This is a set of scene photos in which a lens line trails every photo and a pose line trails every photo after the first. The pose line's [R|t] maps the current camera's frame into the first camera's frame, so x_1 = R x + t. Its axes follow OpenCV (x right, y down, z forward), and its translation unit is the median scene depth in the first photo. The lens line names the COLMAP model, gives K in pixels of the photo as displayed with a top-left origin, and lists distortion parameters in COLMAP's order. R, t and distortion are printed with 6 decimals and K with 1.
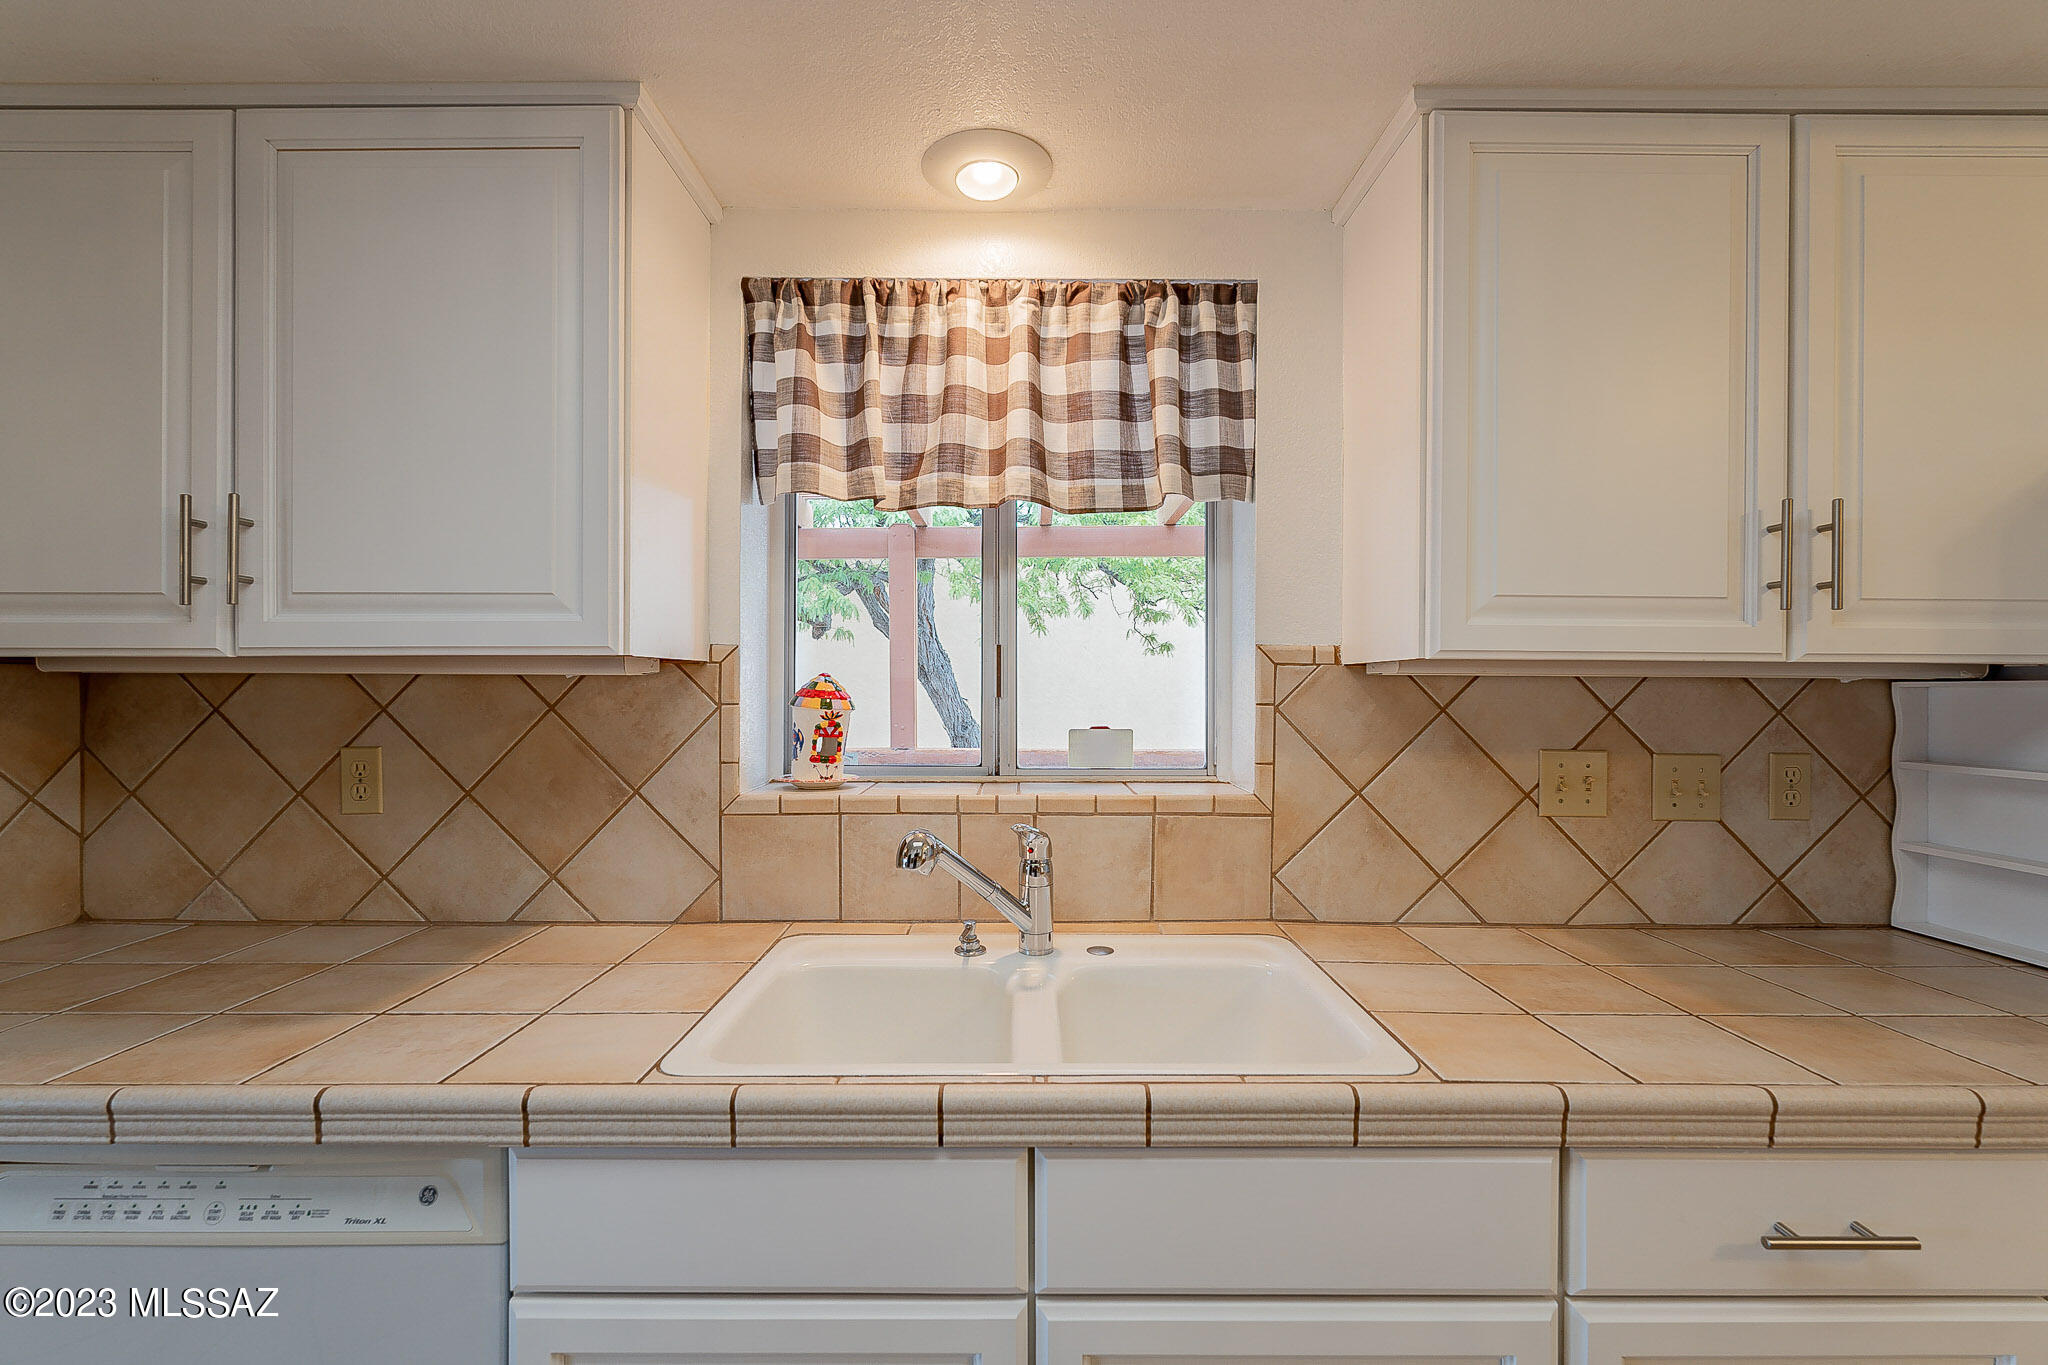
lens RADIAL K [[895.3, 0, 1041.9], [0, 895.3, 687.3], [0, 0, 1]] dist [-0.003590, 0.000307]
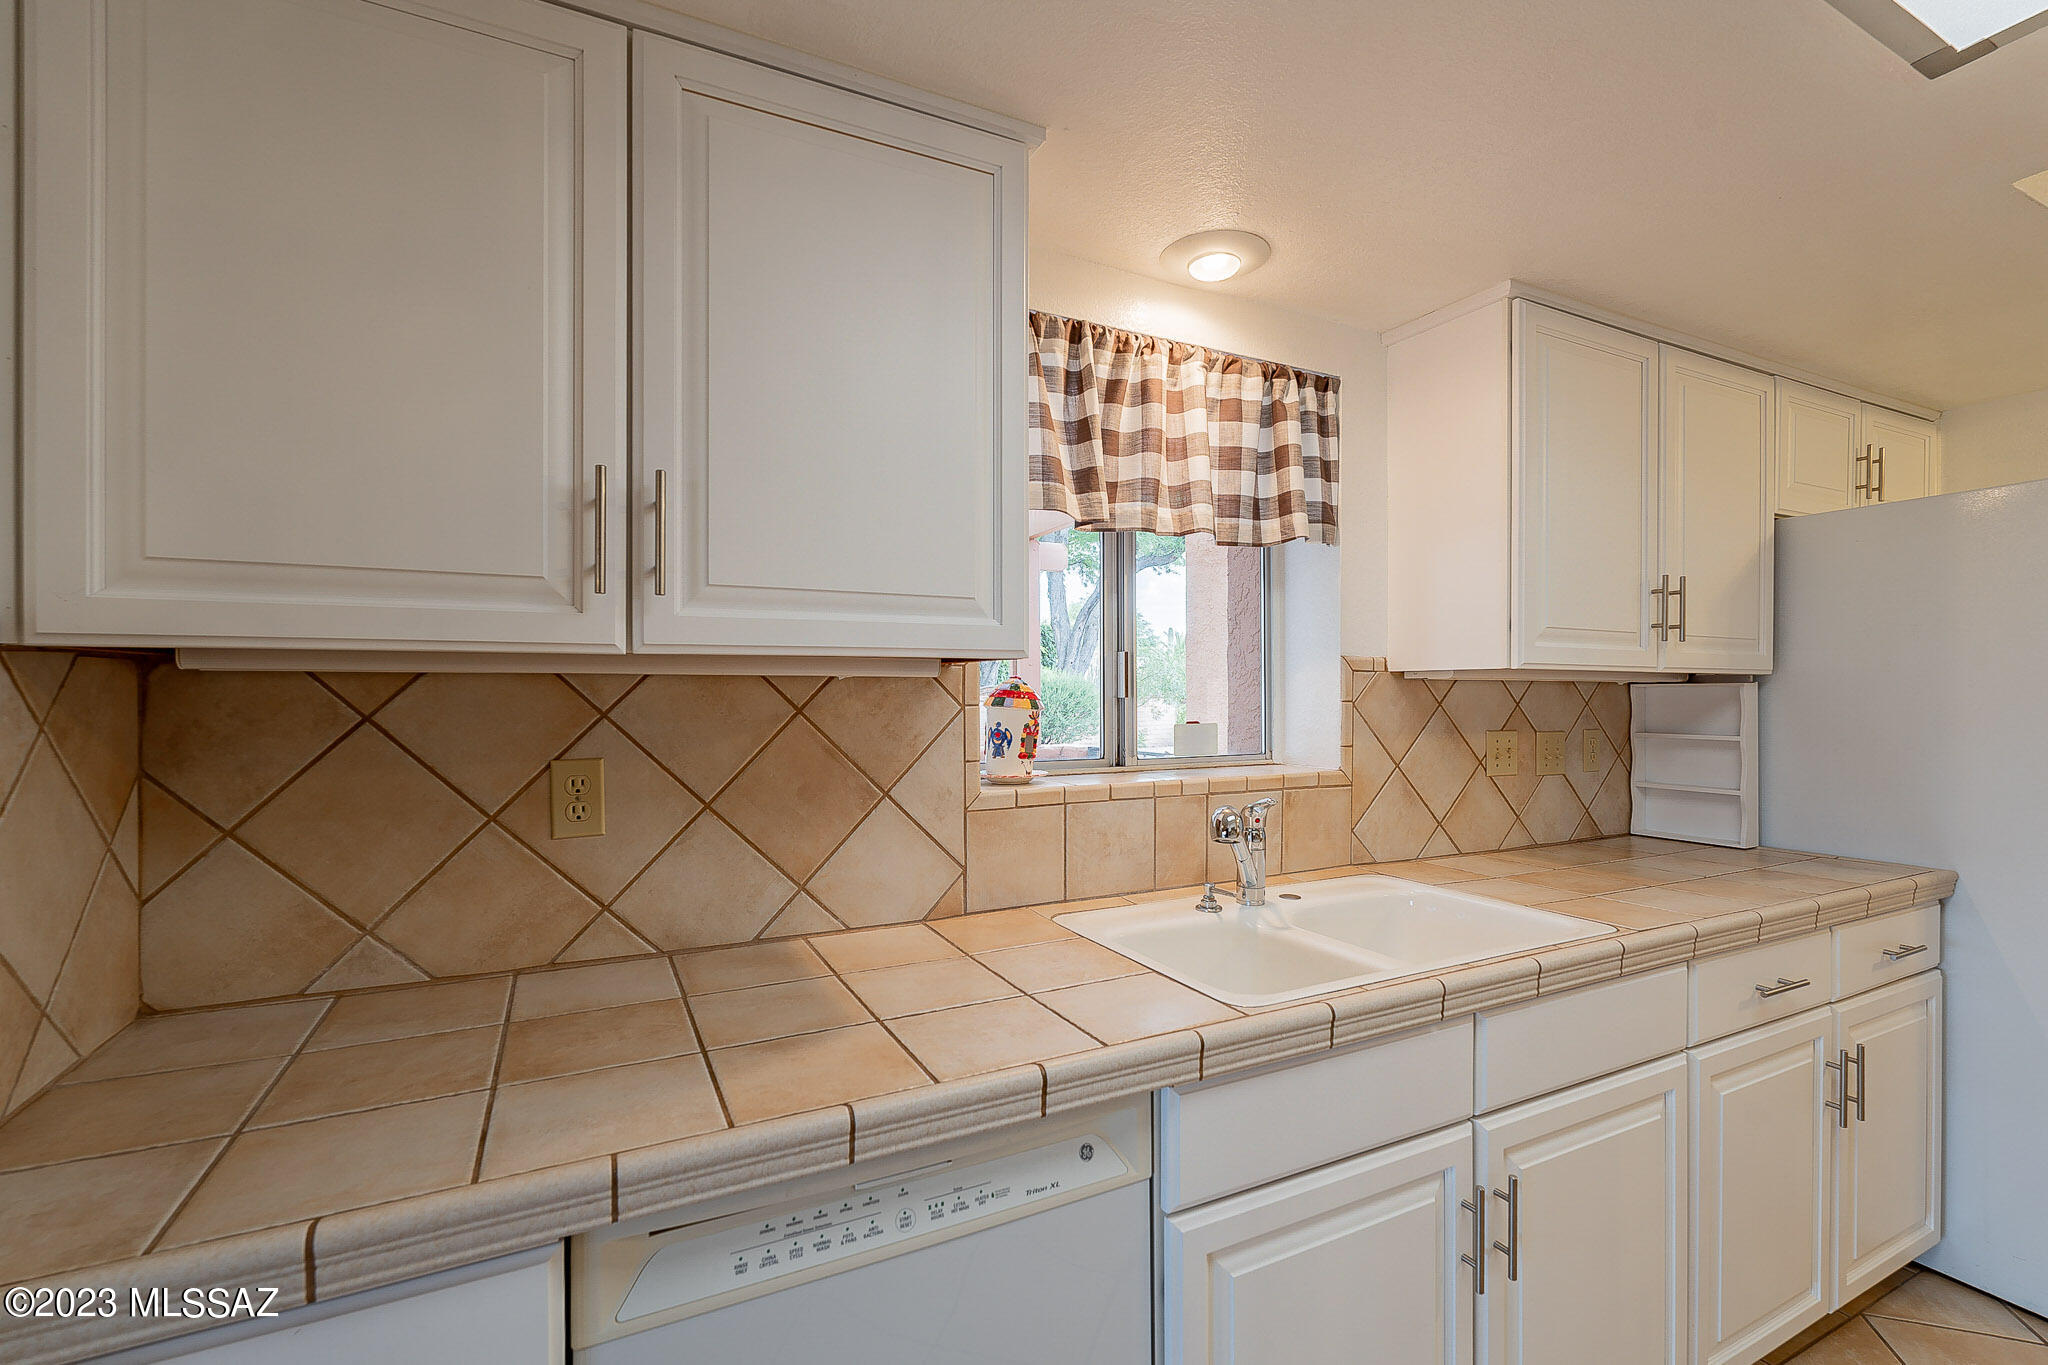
lens RADIAL K [[895.3, 0, 1040.9], [0, 895.3, 694.3], [0, 0, 1]] dist [-0.003590, 0.000307]
pose [[0.891572, -0.004500, 0.452857, -0.752335], [0.003378, 0.999989, 0.003285, 0.002955], [-0.452867, -0.001399, 0.891577, 0.030978]]
